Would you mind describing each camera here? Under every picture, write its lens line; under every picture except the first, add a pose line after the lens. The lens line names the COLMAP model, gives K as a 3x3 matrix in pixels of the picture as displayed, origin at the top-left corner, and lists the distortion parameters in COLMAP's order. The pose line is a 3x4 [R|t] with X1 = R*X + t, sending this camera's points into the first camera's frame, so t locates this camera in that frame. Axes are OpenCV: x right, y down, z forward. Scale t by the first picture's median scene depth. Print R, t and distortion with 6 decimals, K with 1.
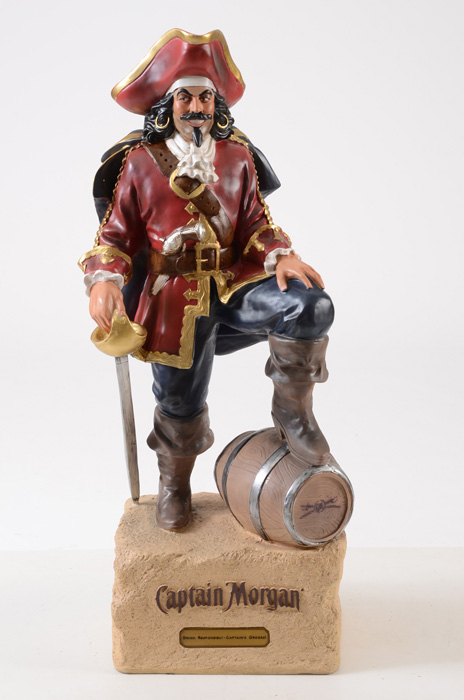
lens RADIAL K [[1661.4, 0, 232.0], [0, 1661.4, 350.0], [0, 0, 1]] dist [0.465011, 0.007389]
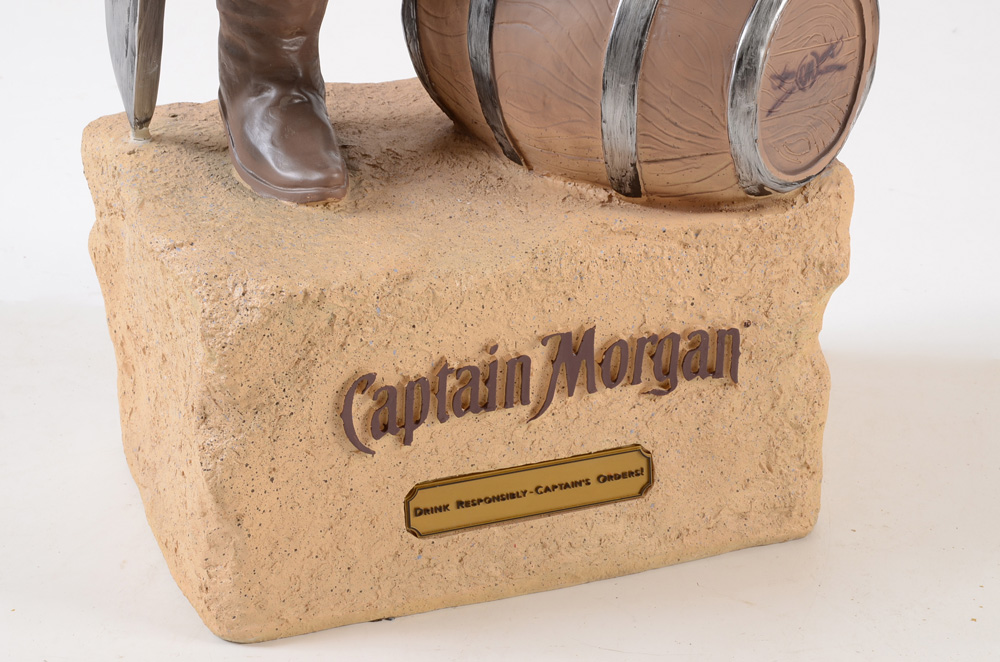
lens RADIAL K [[2373.4, 0, 500.0], [0, 2373.4, 331.0], [0, 0, 1]] dist [0.465011, 0.007389]
pose [[0.928688, -0.144089, 0.341725, -0.170153], [0.078771, 0.977051, 0.197905, 0.044557], [-0.362399, -0.156874, 0.918726, 0.572918]]
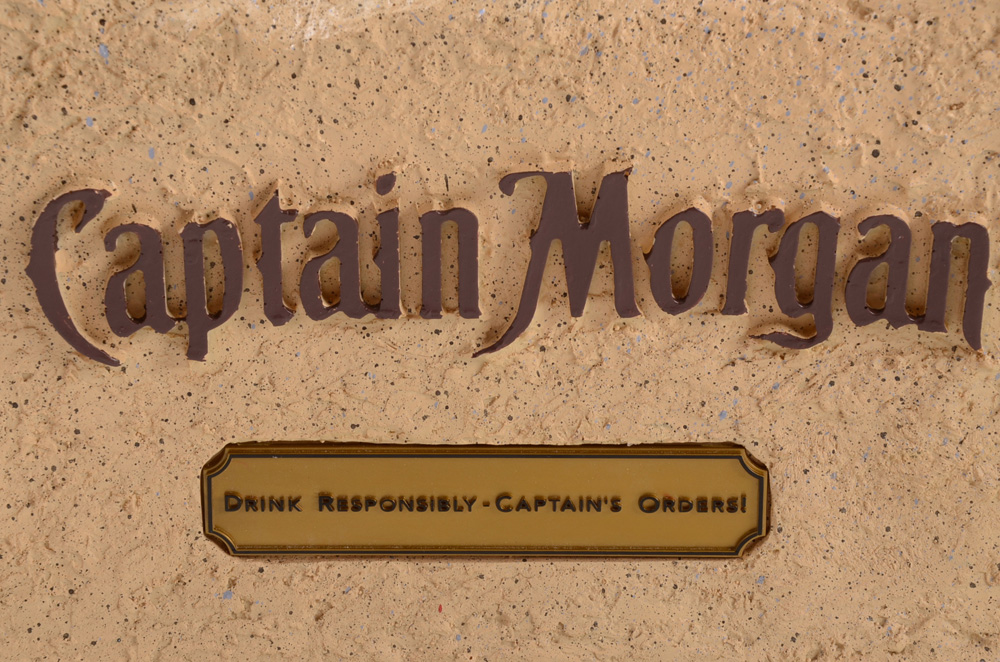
lens RADIAL K [[2596.0, 0, 500.0], [0, 2596.0, 331.0], [0, 0, 1]] dist [0.488420, 0.093756]
pose [[0.999780, 0.004947, 0.020373, -0.008203], [-0.009529, 0.972807, 0.231421, 0.098743], [-0.018675, -0.231565, 0.972640, 0.770355]]
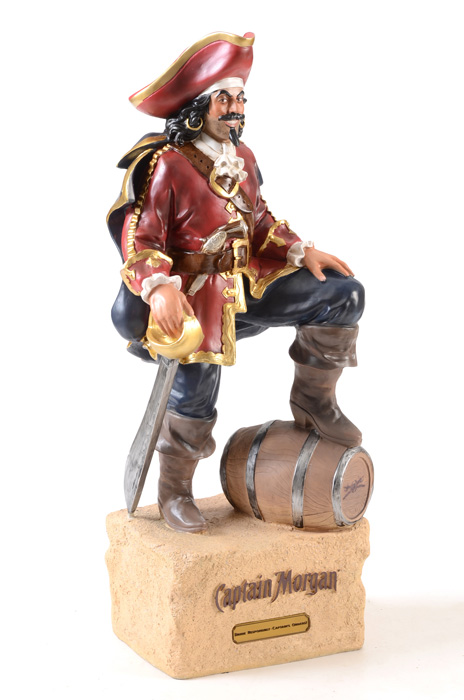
lens RADIAL K [[2155.4, 0, 232.0], [0, 2155.4, 350.0], [0, 0, 1]] dist [0.770277, 0.788179]
pose [[0.876469, -0.083245, 0.474207, -0.638777], [0.097287, 0.995243, -0.005103, 0.008455], [-0.471527, 0.050606, 0.880399, -0.154346]]
